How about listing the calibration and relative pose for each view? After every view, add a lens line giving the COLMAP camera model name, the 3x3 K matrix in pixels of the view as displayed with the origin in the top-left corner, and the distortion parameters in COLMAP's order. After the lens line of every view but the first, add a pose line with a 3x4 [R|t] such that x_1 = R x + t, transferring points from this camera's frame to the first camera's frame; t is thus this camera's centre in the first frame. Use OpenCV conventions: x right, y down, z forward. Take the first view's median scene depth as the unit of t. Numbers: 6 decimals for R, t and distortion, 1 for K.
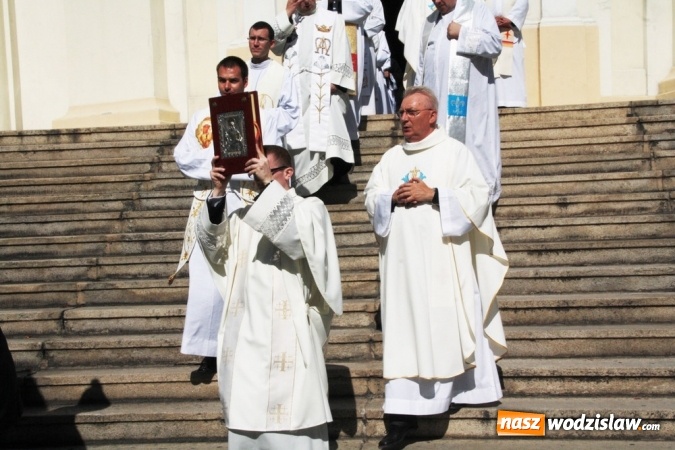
lens RADIAL K [[1072.2, 0, 339.3], [0, 1072.2, 232.3], [0, 0, 1]] dist [0.238999, 0.000000]
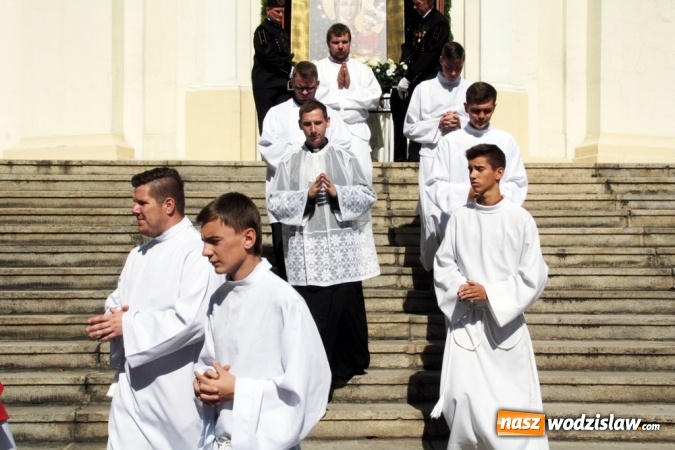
lens RADIAL K [[977.9, 0, 329.3], [0, 977.9, 232.4], [0, 0, 1]] dist [0.121152, 0.000000]
pose [[0.986962, 0.042022, 0.155370, -0.171194], [-0.036421, 0.998586, -0.038723, -0.002084], [-0.156778, 0.032560, 0.987097, 0.071972]]
